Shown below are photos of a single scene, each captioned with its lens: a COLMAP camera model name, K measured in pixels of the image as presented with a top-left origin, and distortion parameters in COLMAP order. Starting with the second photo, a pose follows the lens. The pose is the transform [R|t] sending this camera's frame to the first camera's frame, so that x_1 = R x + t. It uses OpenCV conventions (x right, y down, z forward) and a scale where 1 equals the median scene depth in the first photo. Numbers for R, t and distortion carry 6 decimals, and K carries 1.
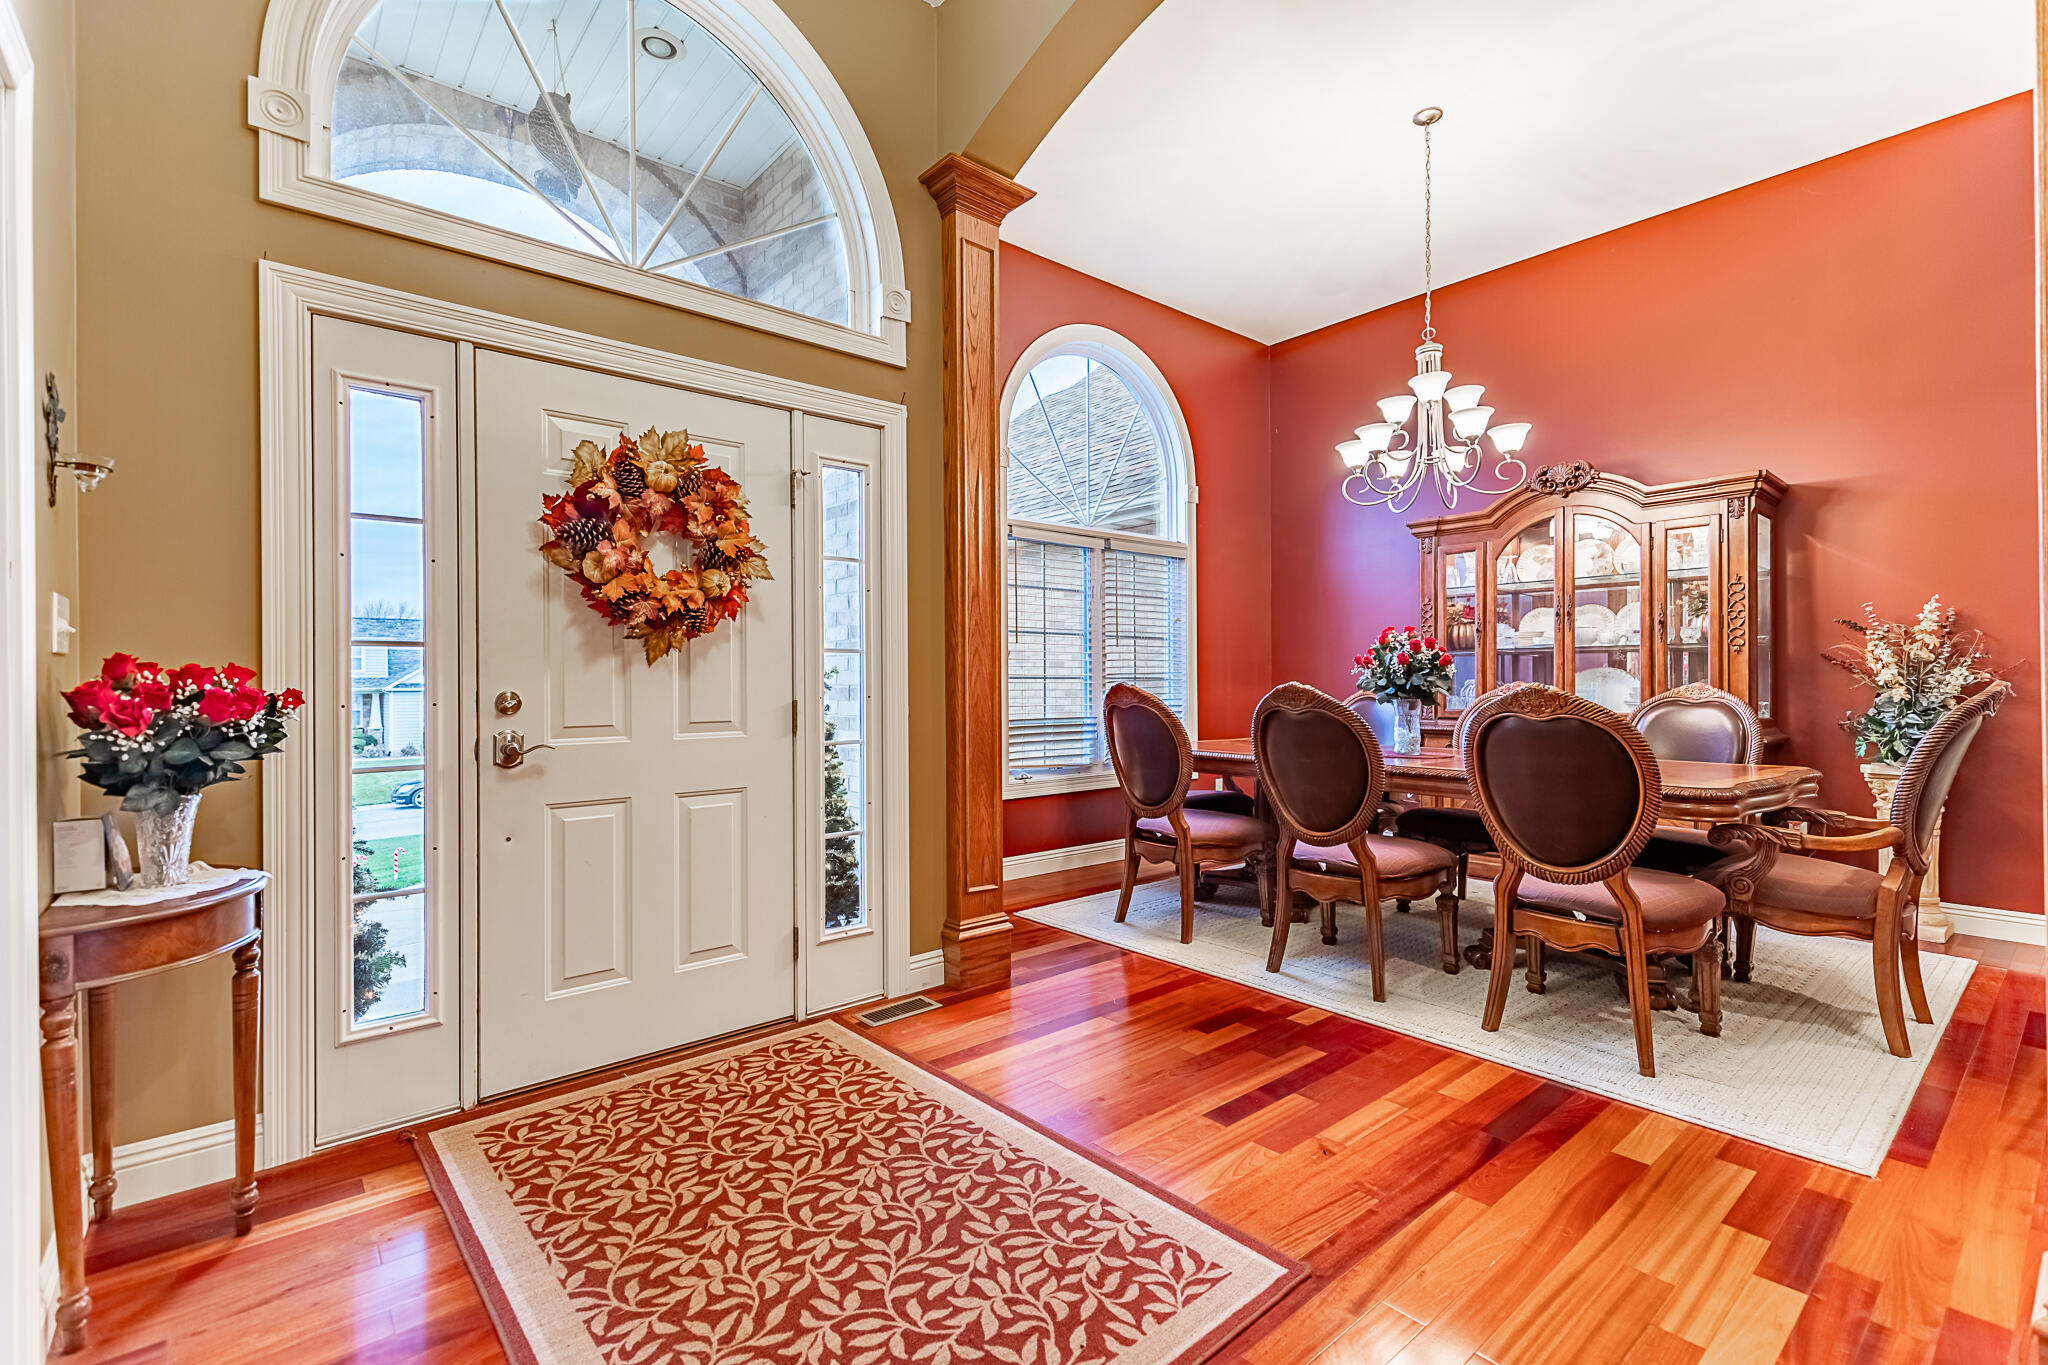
lens RADIAL K [[902.9, 0, 1021.8], [0, 902.9, 679.2], [0, 0, 1]] dist [0.017773, -0.007791]
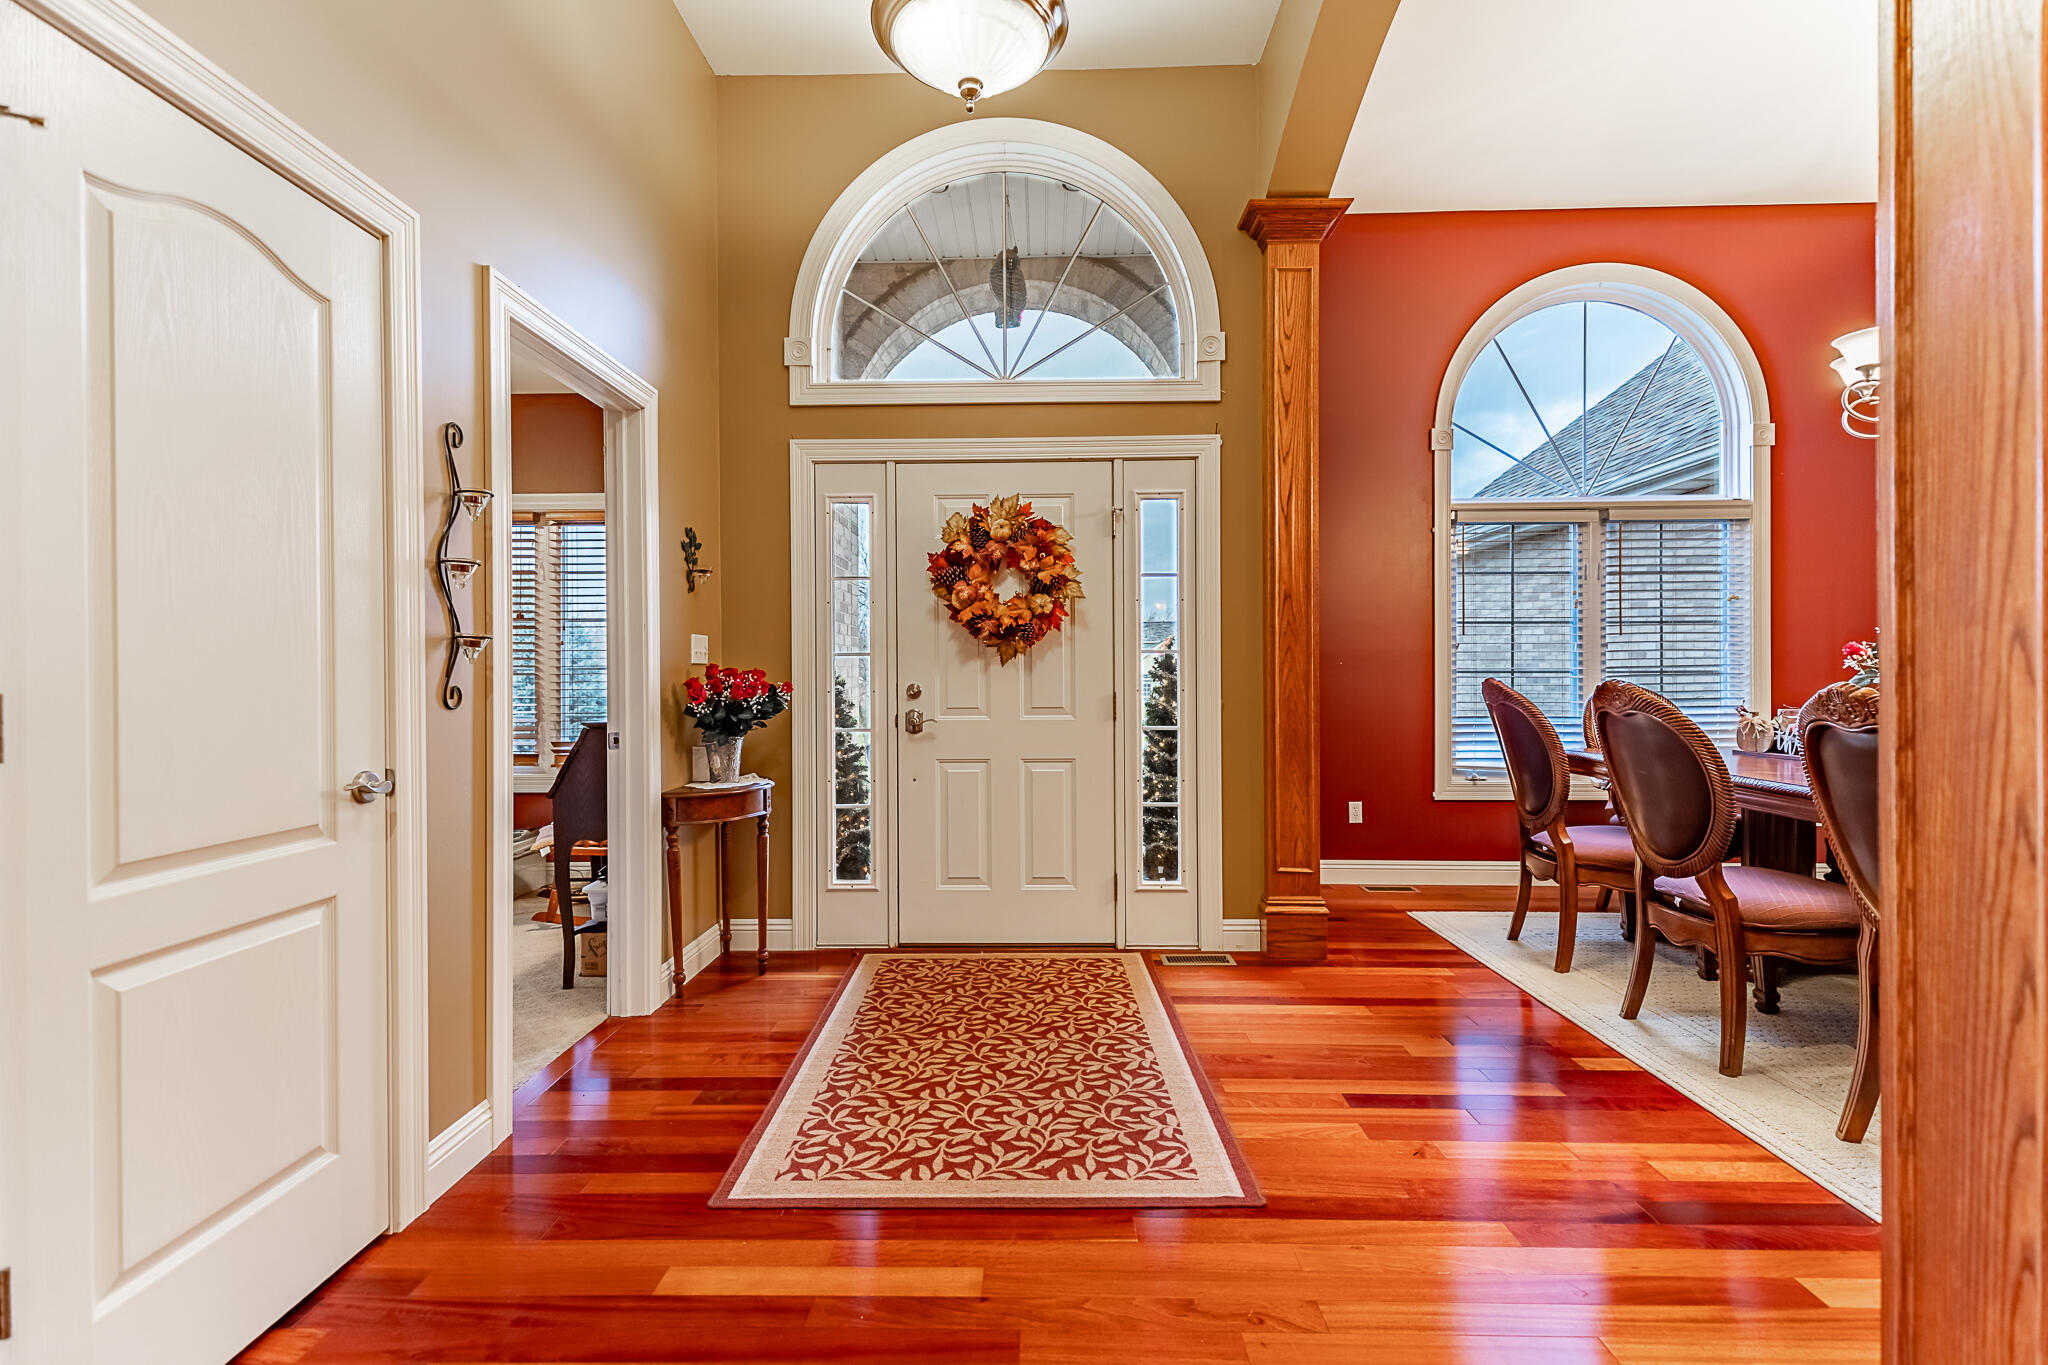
lens RADIAL K [[902.9, 0, 1029.5], [0, 902.9, 680.2], [0, 0, 1]] dist [0.017773, -0.007791]
pose [[0.752261, 0.004432, -0.658851, 0.518906], [0.002372, 0.999953, 0.009436, -0.005675], [0.658861, -0.008661, 0.752215, -0.017748]]
